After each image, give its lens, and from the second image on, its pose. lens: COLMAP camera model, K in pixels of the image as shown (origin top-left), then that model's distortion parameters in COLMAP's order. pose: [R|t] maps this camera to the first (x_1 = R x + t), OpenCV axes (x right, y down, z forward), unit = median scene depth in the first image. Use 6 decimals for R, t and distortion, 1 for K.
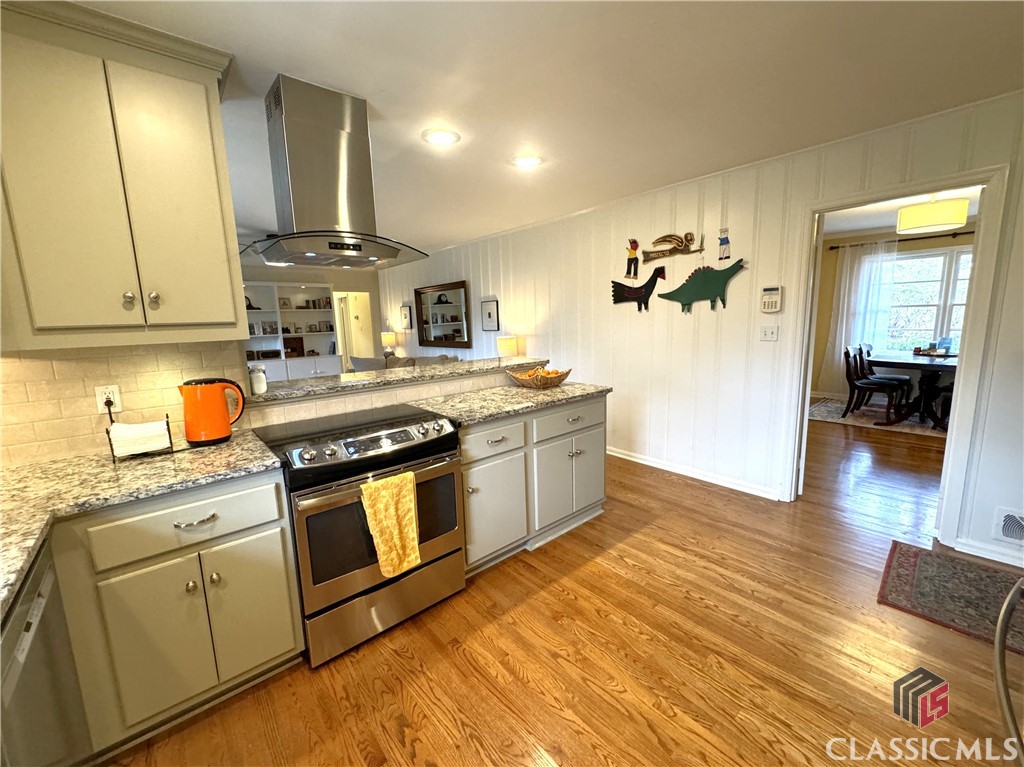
lens RADIAL K [[408.9, 0, 512.6], [0, 408.9, 382.0], [0, 0, 1]] dist [-0.000186, 0.000168]
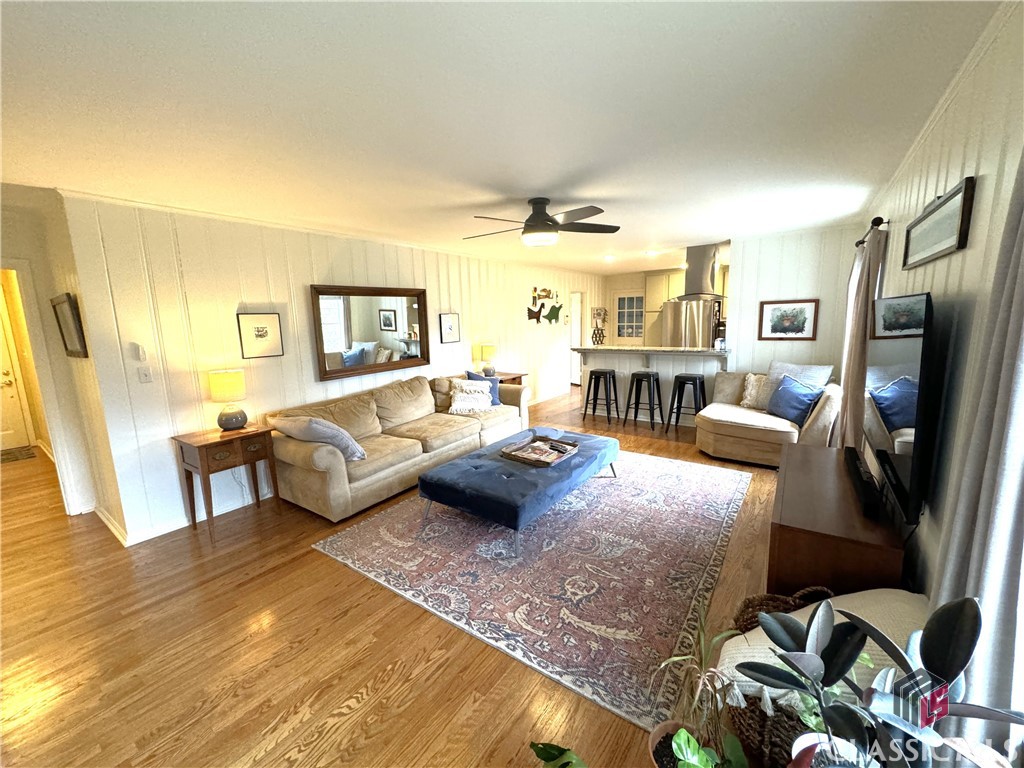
lens RADIAL K [[408.9, 0, 512.6], [0, 408.9, 382.5], [0, 0, 1]] dist [-0.000186, 0.000168]
pose [[-0.226005, -0.115194, 0.967291, -2.164558], [0.187985, 0.969161, 0.159339, -0.320237], [-0.955816, 0.217847, -0.197380, 2.127184]]
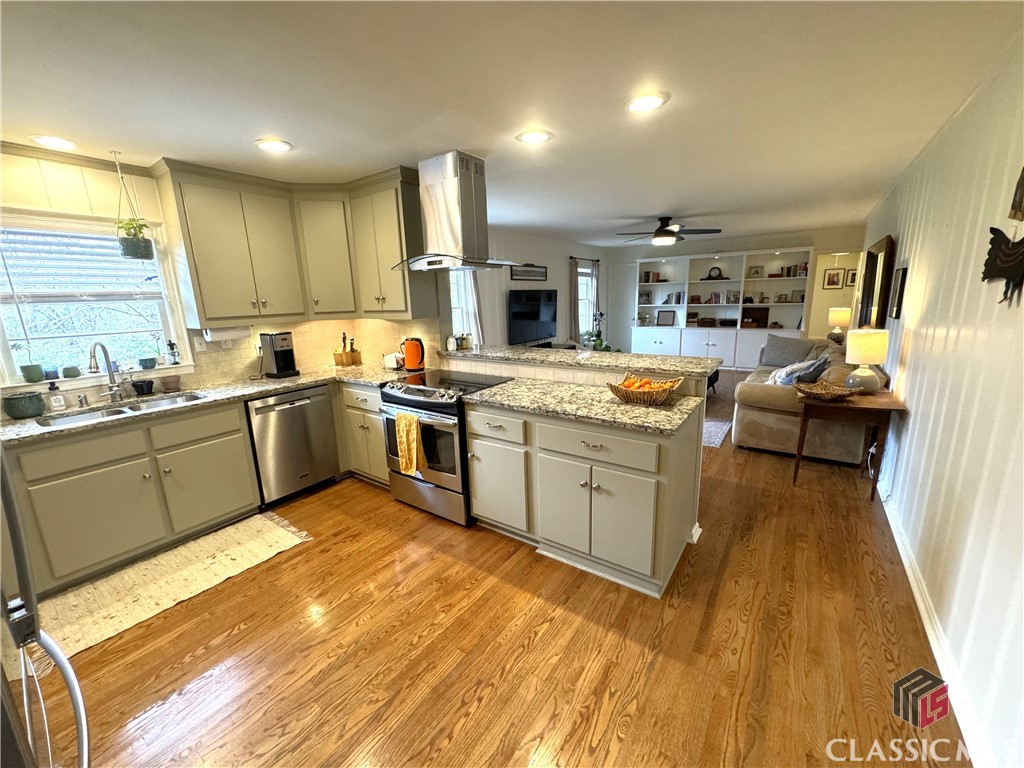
lens RADIAL K [[412.3, 0, 529.5], [0, 412.3, 383.9], [0, 0, 1]] dist [-0.000889, -0.000312]
pose [[0.262408, 0.226117, -0.938090, 0.817825], [-0.129628, 0.971606, 0.197935, -0.162408], [0.956211, 0.069664, 0.284268, 0.624840]]
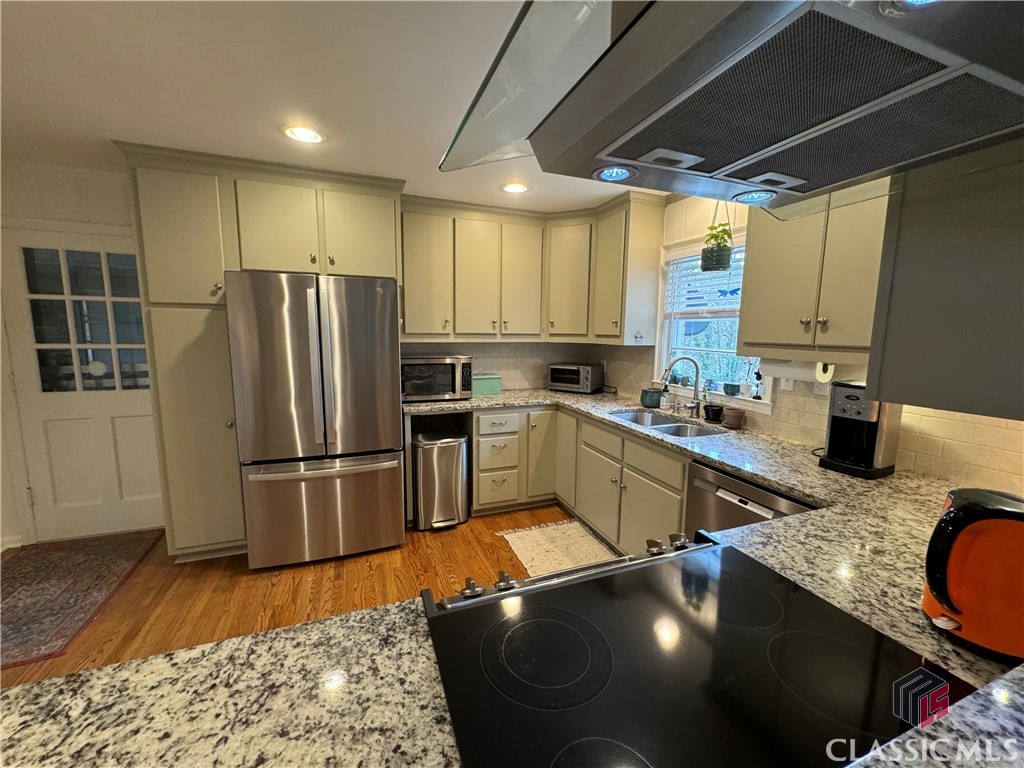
lens RADIAL K [[411.5, 0, 512.0], [0, 411.5, 384.0], [0, 0, 1]] dist [-0.001311, -0.000161]
pose [[-0.940550, -0.025506, 0.338697, -0.273975], [0.069562, 0.961575, 0.265584, -0.167151], [-0.332456, 0.273355, -0.902635, 0.970074]]
